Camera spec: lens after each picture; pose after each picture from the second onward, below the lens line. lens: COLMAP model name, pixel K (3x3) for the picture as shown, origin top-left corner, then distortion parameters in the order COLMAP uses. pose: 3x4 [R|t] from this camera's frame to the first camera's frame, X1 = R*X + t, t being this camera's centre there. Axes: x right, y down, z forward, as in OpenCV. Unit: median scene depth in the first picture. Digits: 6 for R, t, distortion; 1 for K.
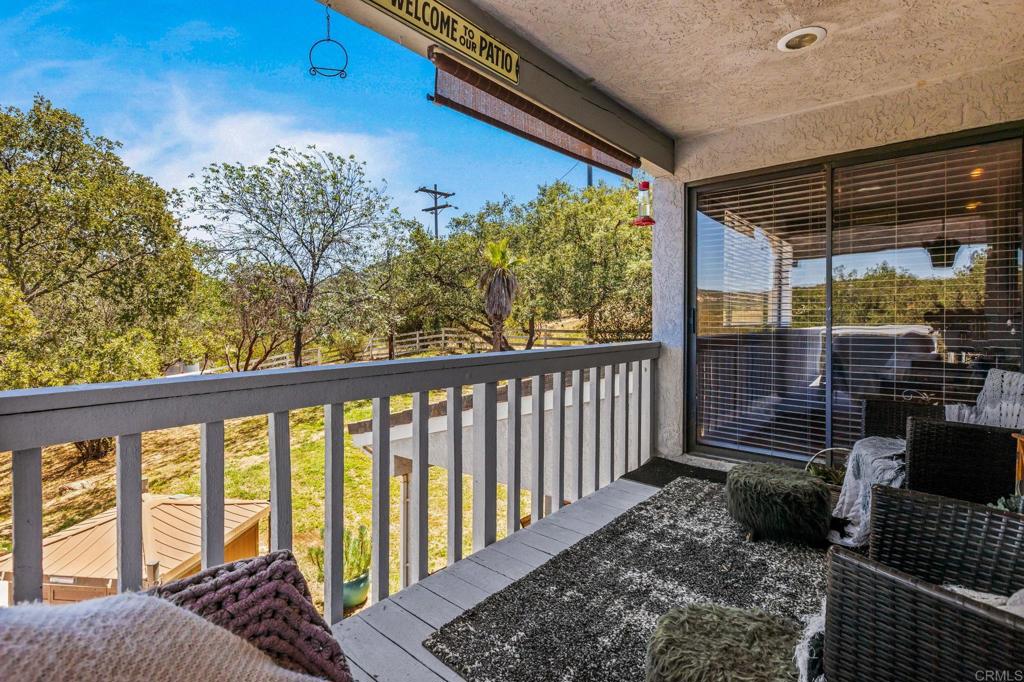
lens RADIAL K [[494.6, 0, 498.4], [0, 494.6, 325.2], [0, 0, 1]] dist [-0.001856, -0.000188]
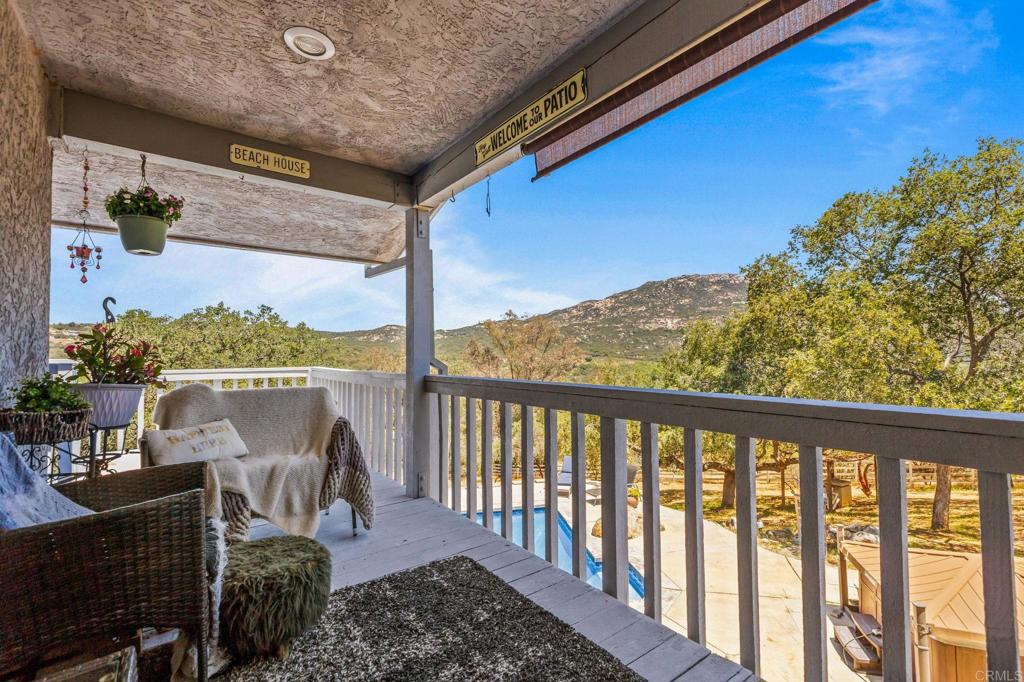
lens RADIAL K [[450.0, 0, 511.3], [0, 450.0, 340.0], [0, 0, 1]] dist [0.000708, 0.000008]
pose [[-0.203124, -0.033215, -0.978590, 0.986814], [-0.010356, 0.999441, -0.031773, 0.001587], [0.979098, 0.003681, -0.203354, 1.146487]]
